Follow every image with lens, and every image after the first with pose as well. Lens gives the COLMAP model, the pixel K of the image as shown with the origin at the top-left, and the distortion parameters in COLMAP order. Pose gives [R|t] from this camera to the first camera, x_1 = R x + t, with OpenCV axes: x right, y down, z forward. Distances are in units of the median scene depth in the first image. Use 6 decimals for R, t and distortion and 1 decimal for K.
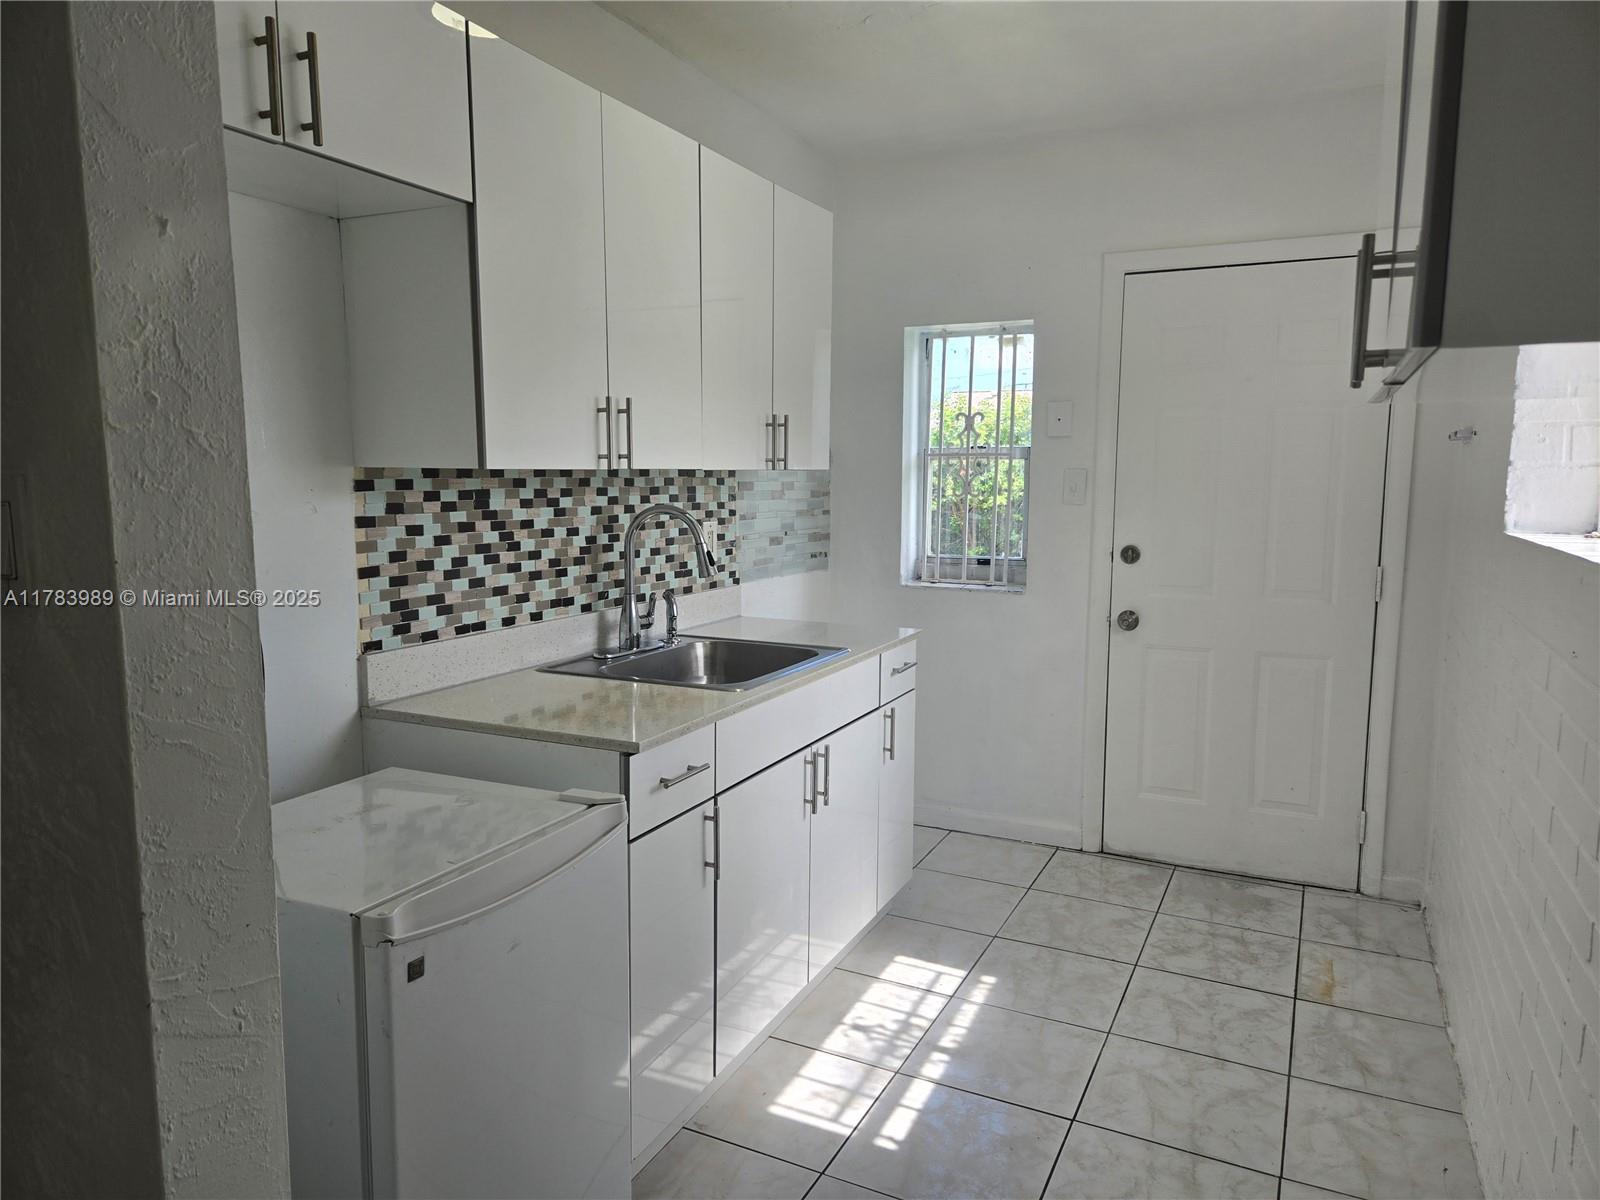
lens RADIAL K [[1066.4, 0, 803.8], [0, 1066.4, 608.1], [0, 0, 1]] dist [0.067497, -0.053381]
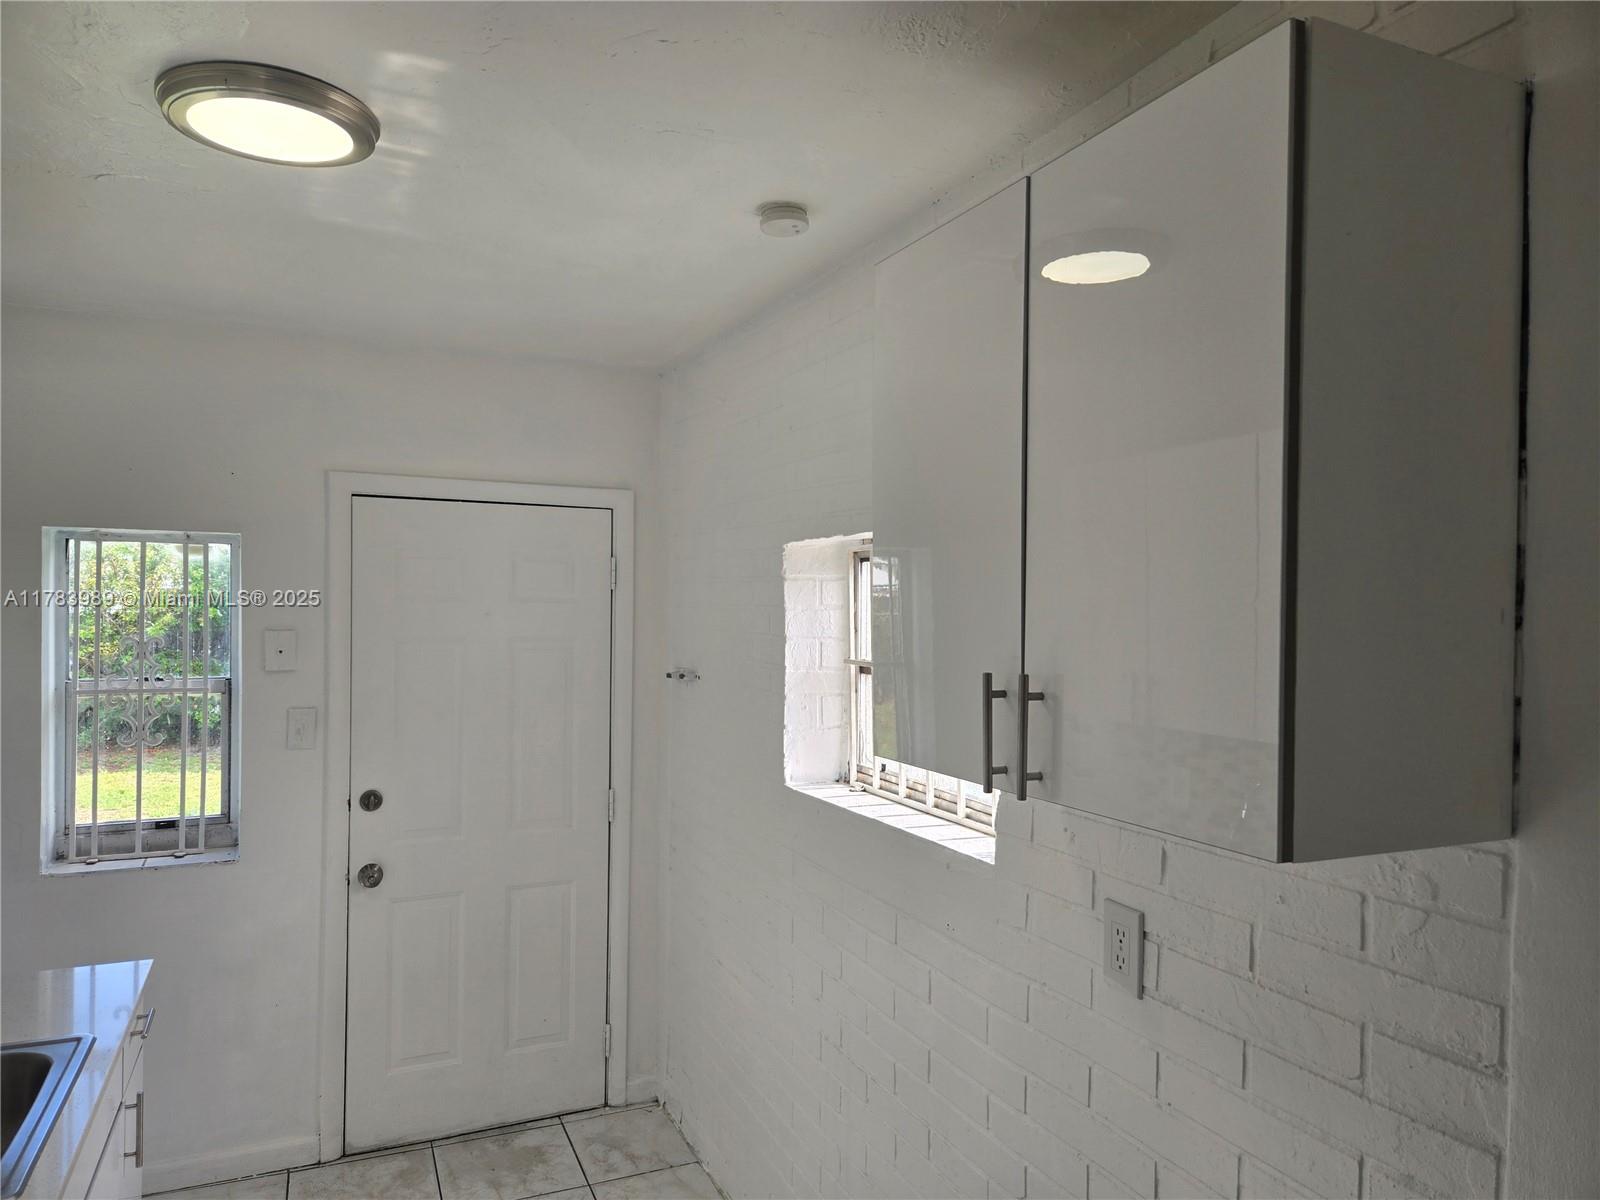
lens RADIAL K [[1066.4, 0, 792.8], [0, 1066.4, 620.7], [0, 0, 1]] dist [0.067497, -0.053381]
pose [[0.649221, -0.001999, 0.760597, -0.180136], [0.087771, 0.993513, -0.072307, -0.124062], [-0.755519, 0.113702, 0.645185, 0.168207]]
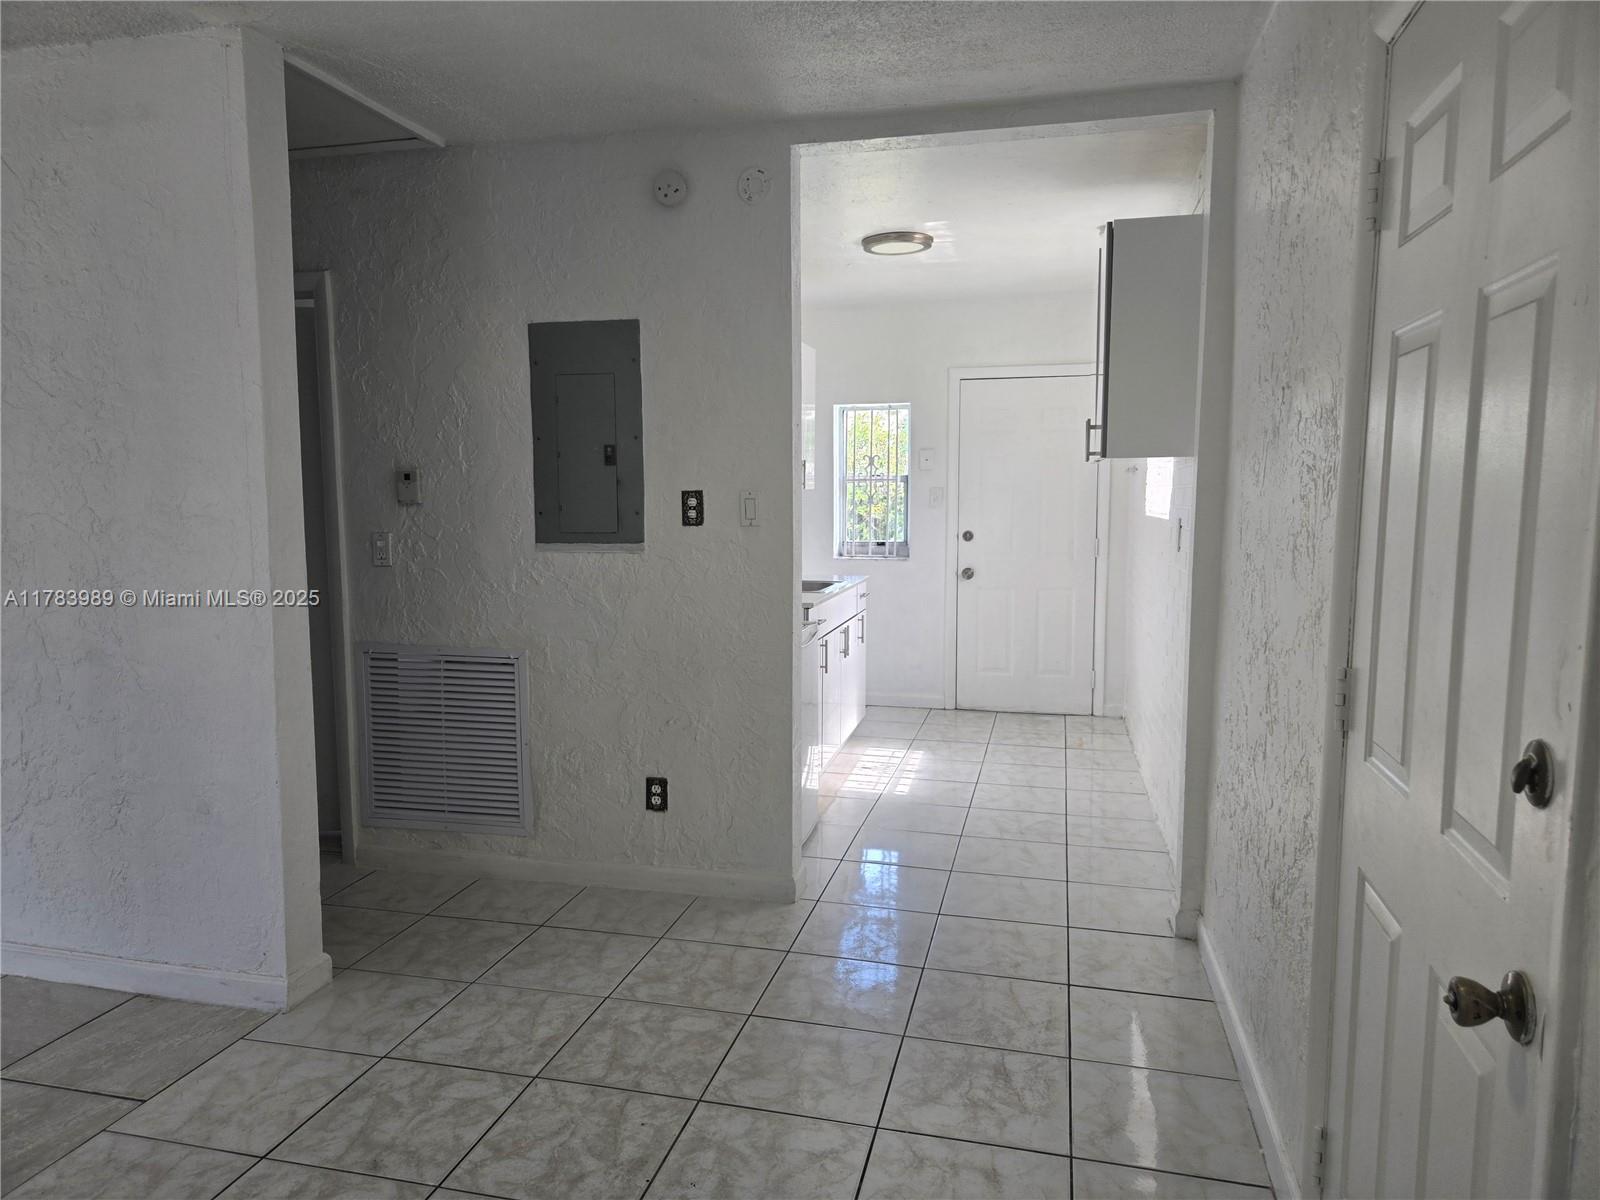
lens RADIAL K [[1066.4, 0, 785.9], [0, 1066.4, 606.8], [0, 0, 1]] dist [0.067497, -0.053381]
pose [[0.978651, -0.028974, 0.203476, -0.422336], [0.033327, 0.999282, -0.018000, 0.106410], [-0.202809, 0.024397, 0.978914, -0.794298]]
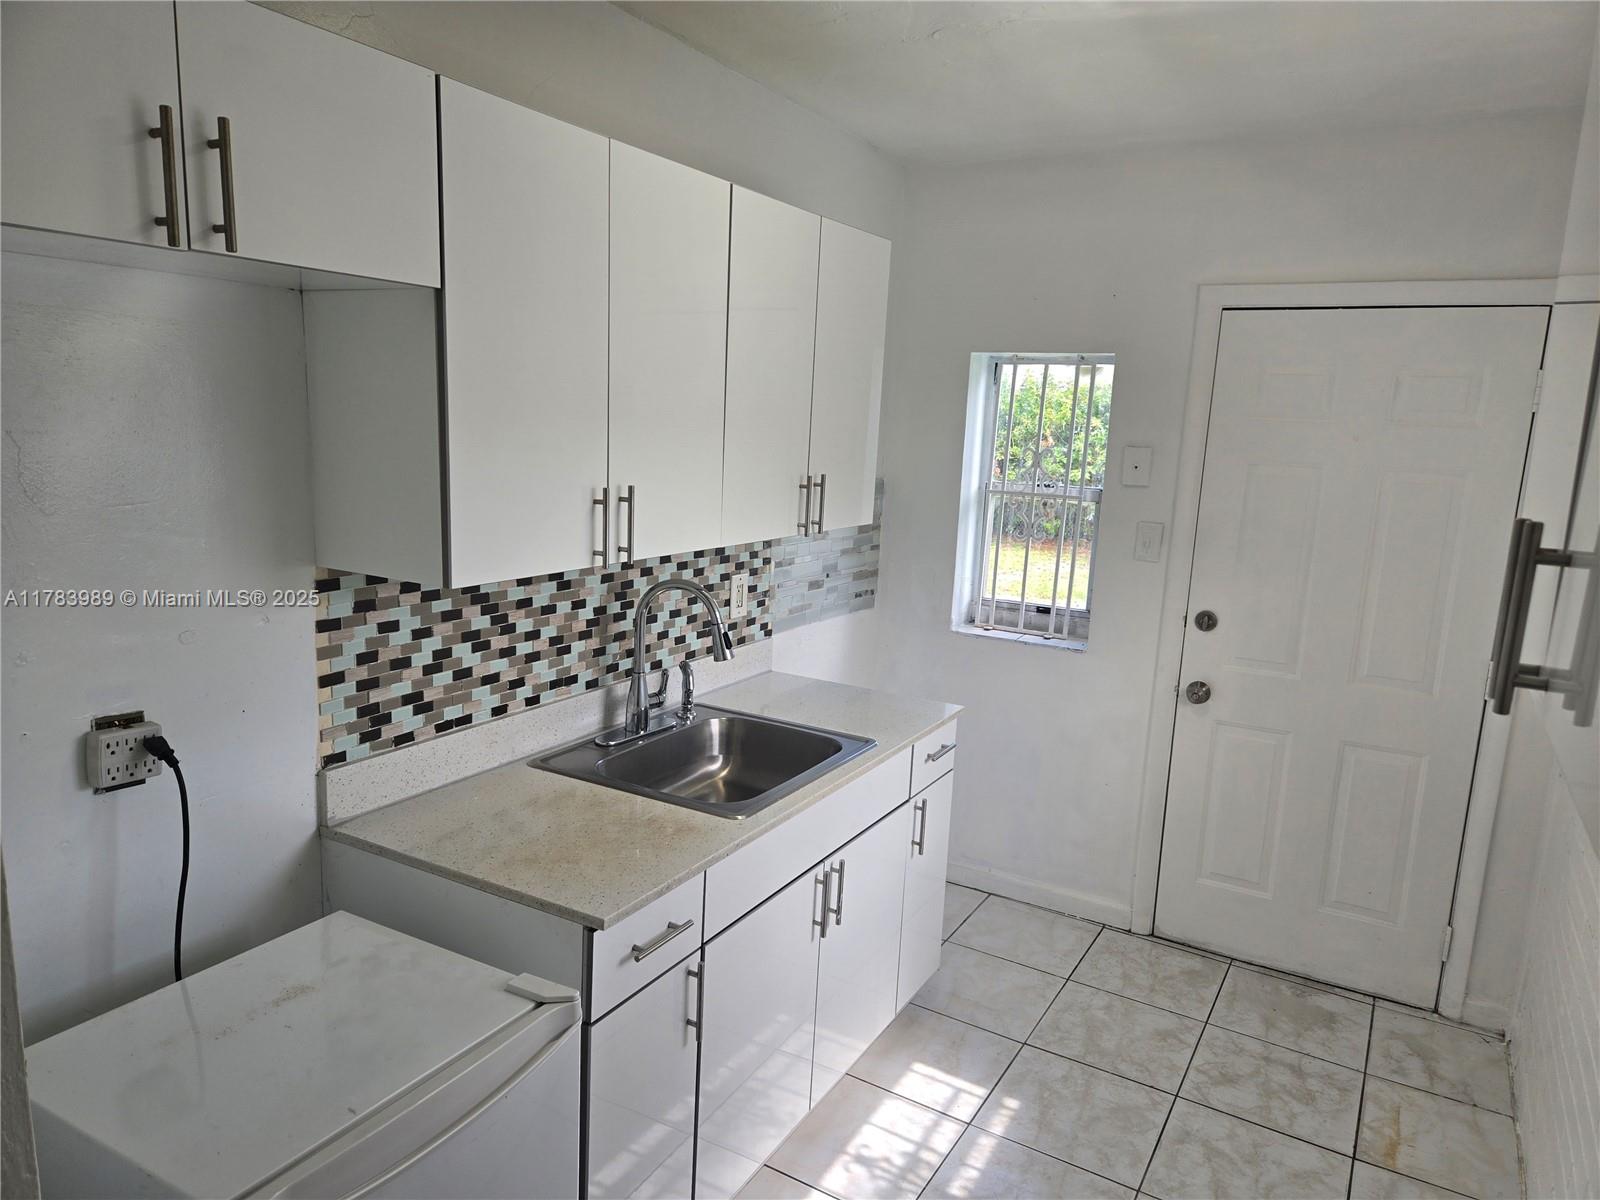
lens RADIAL K [[1066.4, 0, 805.6], [0, 1066.4, 618.3], [0, 0, 1]] dist [0.067497, -0.053381]
pose [[0.996396, 0.054125, -0.065312, 0.032806], [-0.050108, 0.996840, 0.061639, -0.109696], [0.068442, -0.058144, 0.995959, 0.089586]]
